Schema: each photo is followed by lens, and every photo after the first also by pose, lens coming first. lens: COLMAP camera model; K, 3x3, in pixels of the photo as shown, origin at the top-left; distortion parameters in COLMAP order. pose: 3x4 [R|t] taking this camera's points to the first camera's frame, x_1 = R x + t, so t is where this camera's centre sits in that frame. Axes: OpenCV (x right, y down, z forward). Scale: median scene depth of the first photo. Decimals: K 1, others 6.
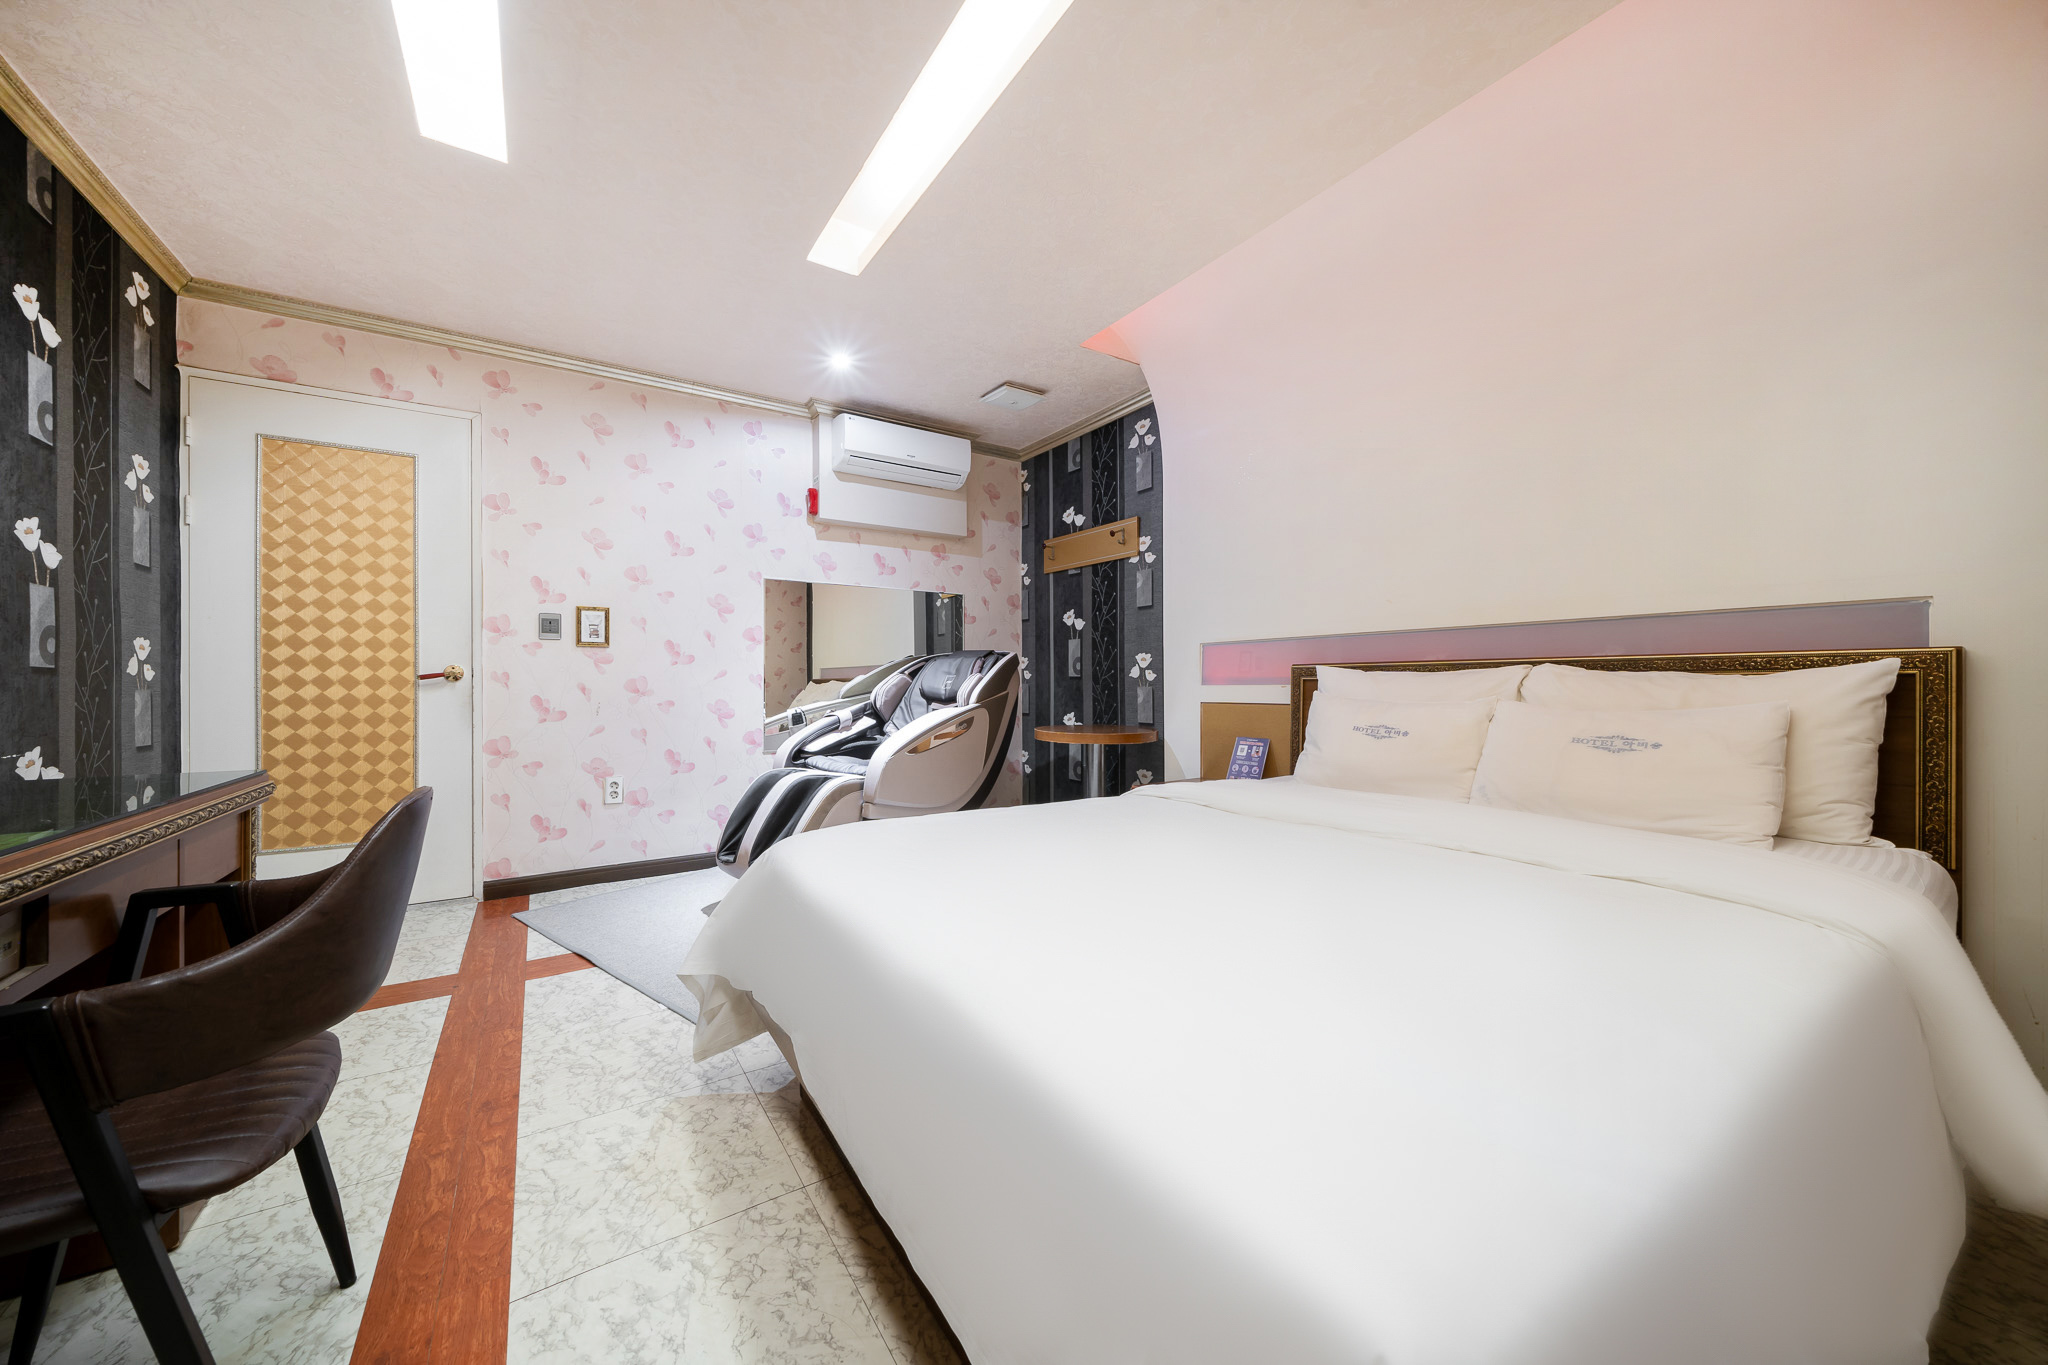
lens RADIAL K [[700.4, 0, 976.9], [0, 700.4, 680.1], [0, 0, 1]] dist [-0.008206, -0.000053]
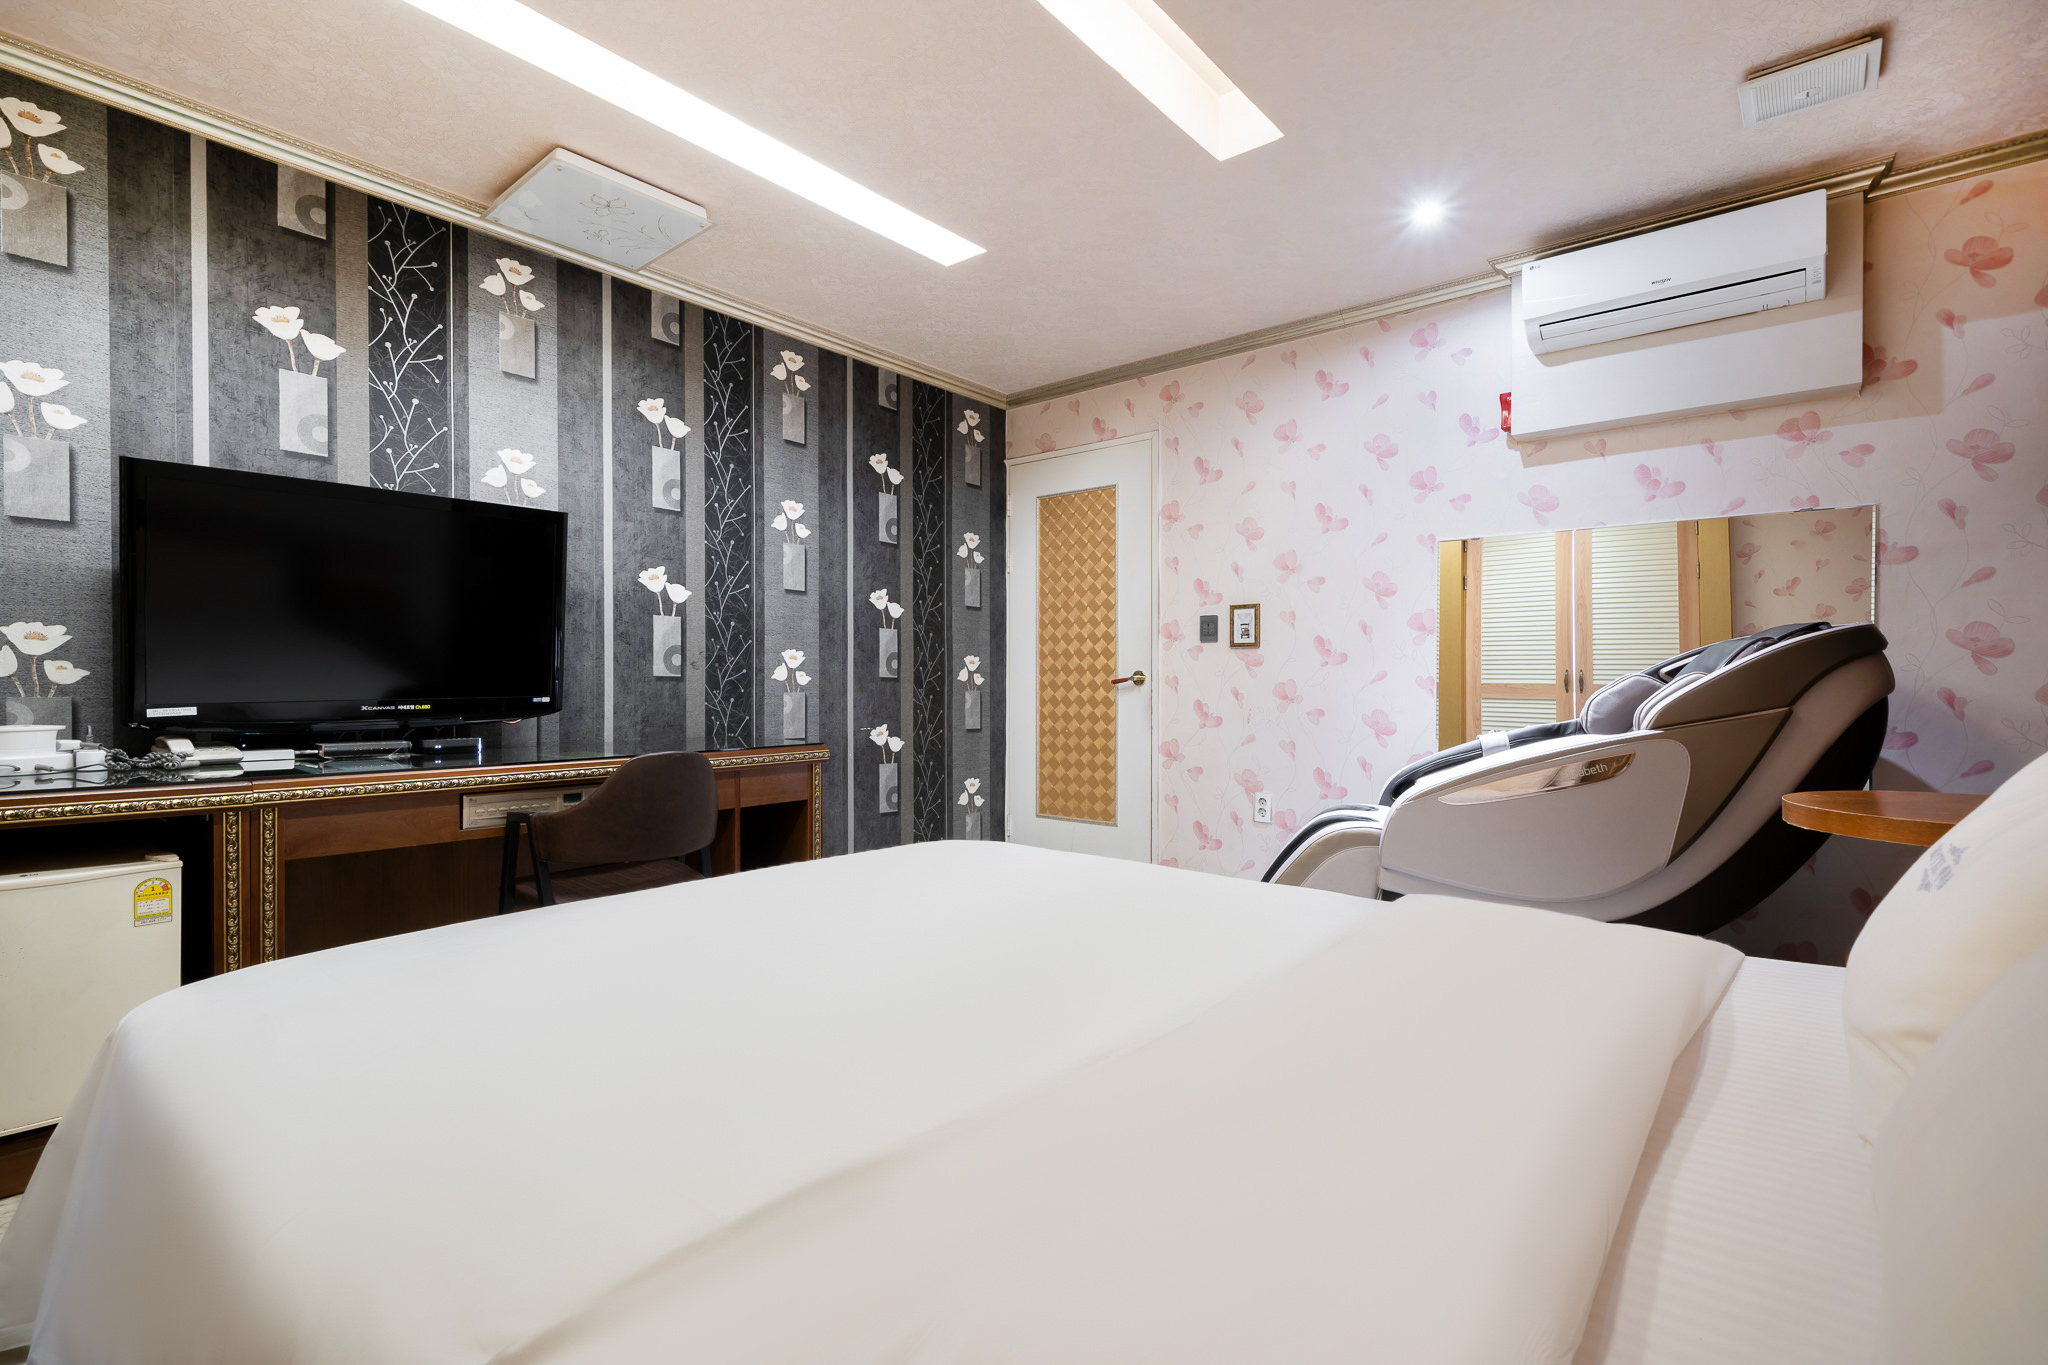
lens RADIAL K [[941.4, 0, 1023.8], [0, 941.4, 694.6], [0, 0, 1]] dist [-0.013092, -0.000319]
pose [[0.318288, 0.009360, -0.947948, 0.742946], [0.000948, 0.999948, 0.010192, 0.000783], [0.947994, -0.004142, 0.318263, 0.466290]]
